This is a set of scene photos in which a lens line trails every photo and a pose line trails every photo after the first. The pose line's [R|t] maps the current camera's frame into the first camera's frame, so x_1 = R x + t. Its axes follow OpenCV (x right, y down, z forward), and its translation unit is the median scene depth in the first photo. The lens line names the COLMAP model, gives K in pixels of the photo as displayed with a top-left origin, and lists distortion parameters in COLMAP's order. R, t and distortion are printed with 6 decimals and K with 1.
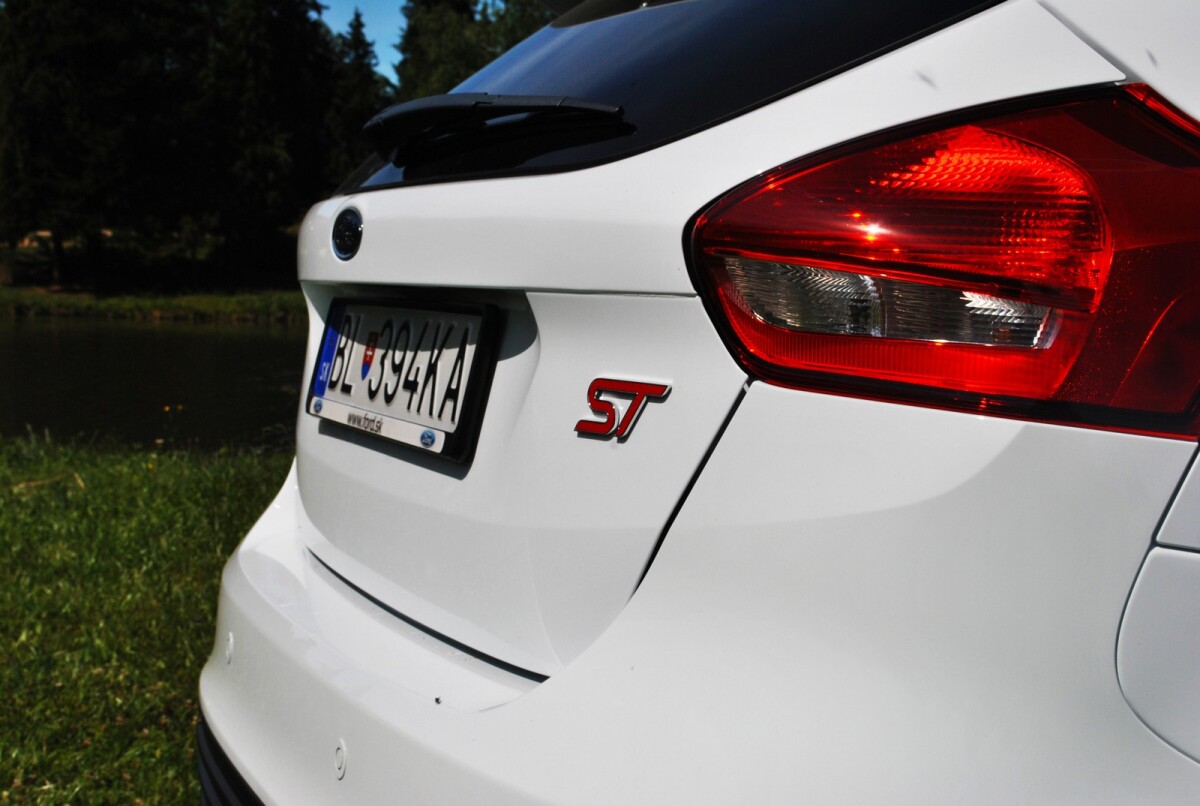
lens RADIAL K [[1901.0, 0, 600.0], [0, 1901.0, 403.0], [0, 0, 1]] dist [-0.003932, -0.072542]
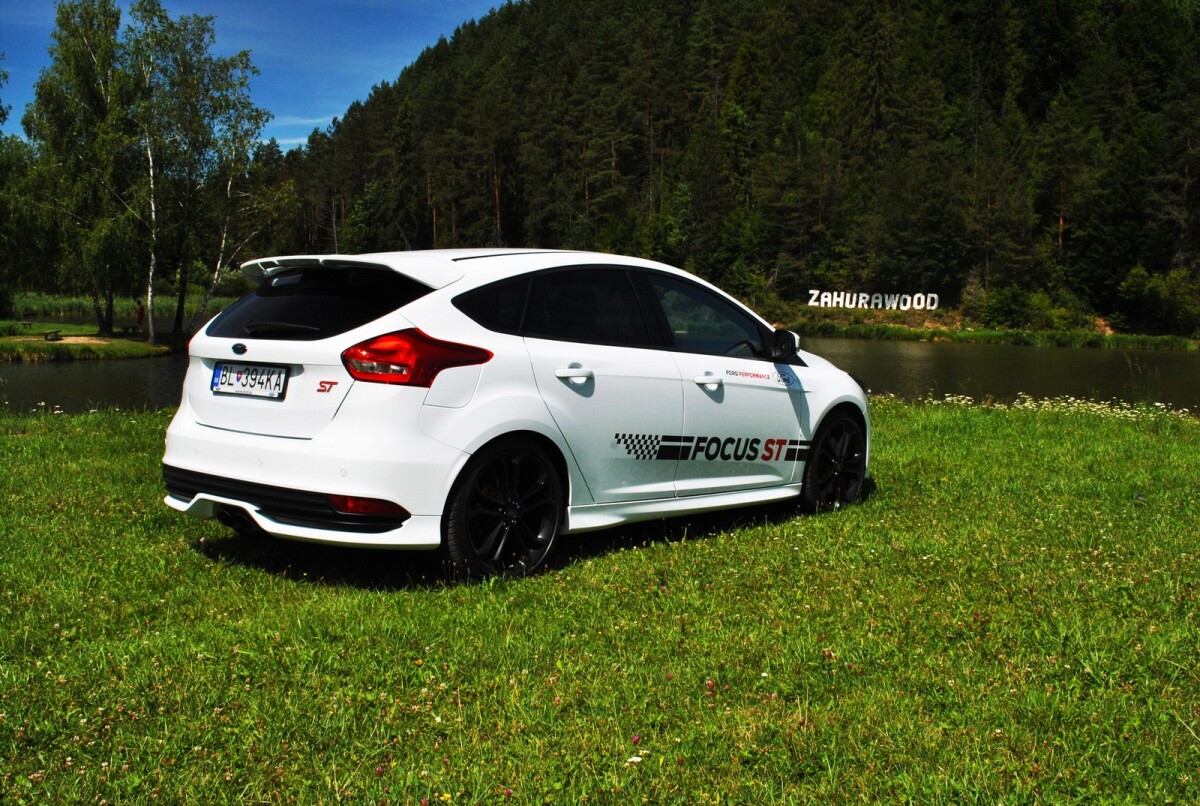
lens RADIAL K [[1255.2, 0, 600.0], [0, 1255.2, 403.0], [0, 0, 1]] dist [-0.068811, 0.021909]
pose [[0.888827, -0.040583, 0.456442, -0.904291], [0.030388, 0.999098, 0.029657, -0.030864], [-0.457234, -0.012489, 0.889259, -2.474373]]
